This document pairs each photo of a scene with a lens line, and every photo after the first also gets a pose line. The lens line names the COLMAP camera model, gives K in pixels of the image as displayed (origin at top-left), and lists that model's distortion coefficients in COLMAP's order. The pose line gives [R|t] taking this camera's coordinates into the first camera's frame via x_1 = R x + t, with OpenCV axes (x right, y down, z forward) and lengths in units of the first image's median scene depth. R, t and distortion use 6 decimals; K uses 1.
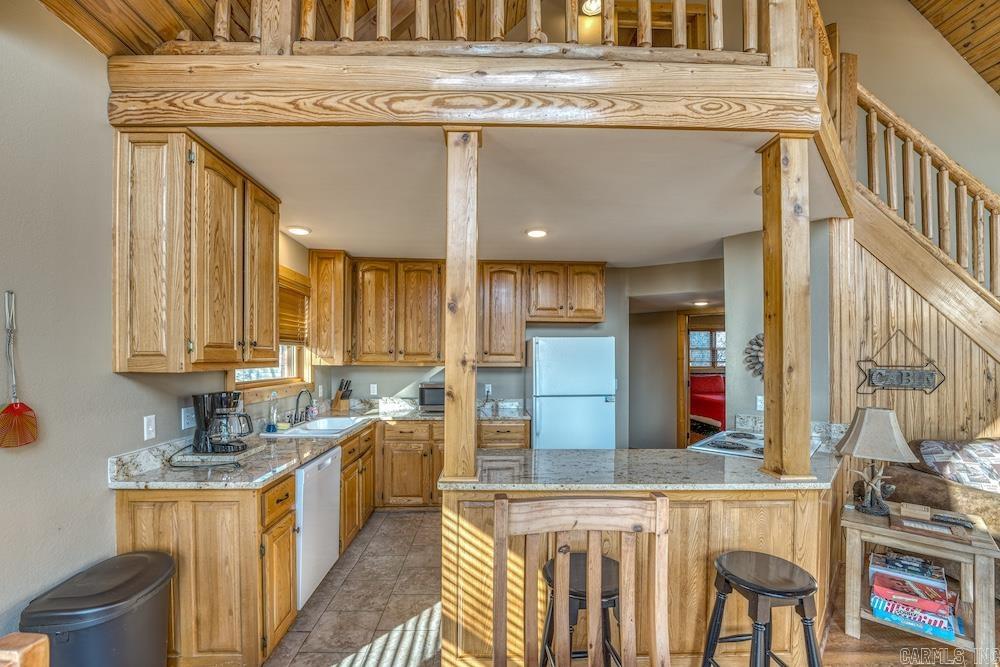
lens RADIAL K [[421.2, 0, 495.0], [0, 421.2, 356.1], [0, 0, 1]] dist [-0.030378, 0.003105]
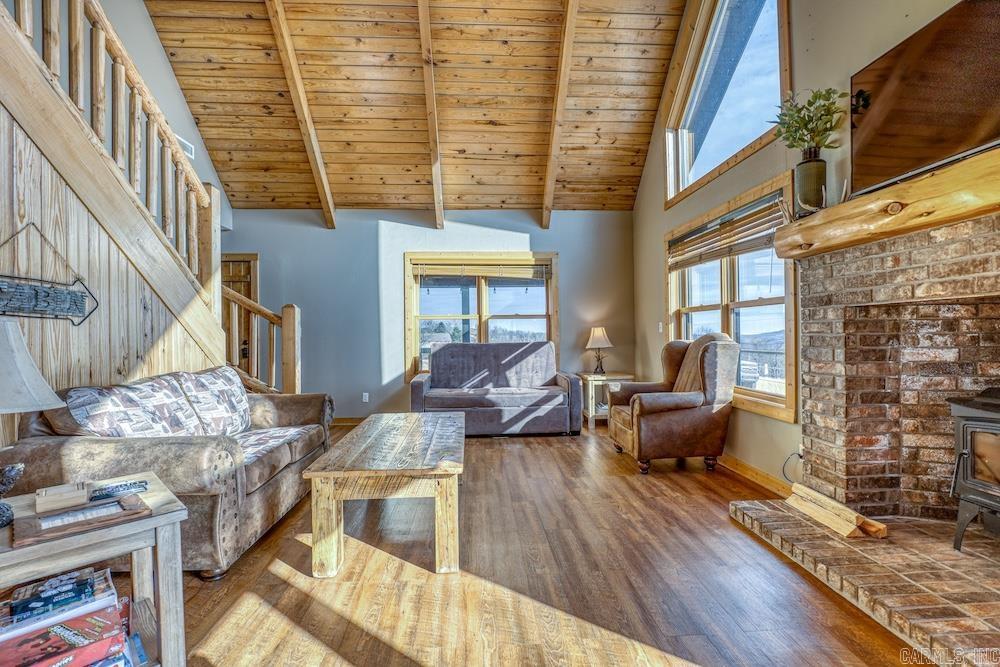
lens RADIAL K [[449.7, 0, 493.8], [0, 449.7, 337.3], [0, 0, 1]] dist [-0.023485, 0.002232]
pose [[-0.004829, -0.003803, 0.999981, 0.299894], [0.007699, 0.999963, 0.003841, 0.115820], [-0.999959, 0.007717, -0.004799, 0.286538]]
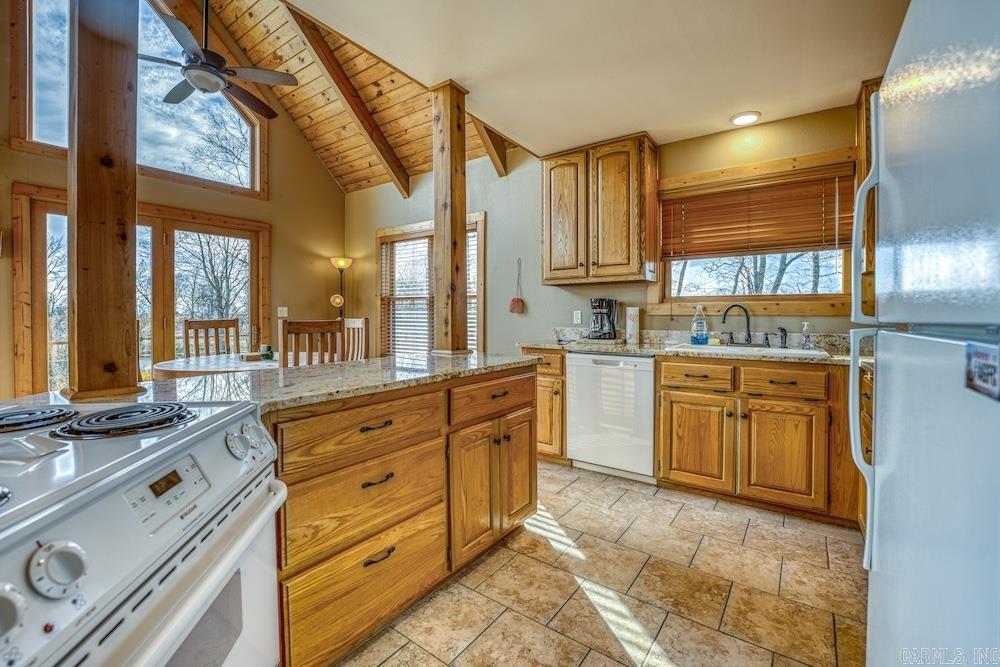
lens RADIAL K [[421.2, 0, 521.0], [0, 421.2, 316.1], [0, 0, 1]] dist [-0.030378, 0.003105]
pose [[-0.576188, 0.000915, -0.817317, 0.537731], [0.003475, 0.999993, -0.001331, 0.111163], [0.817310, -0.003607, -0.576187, 1.222044]]
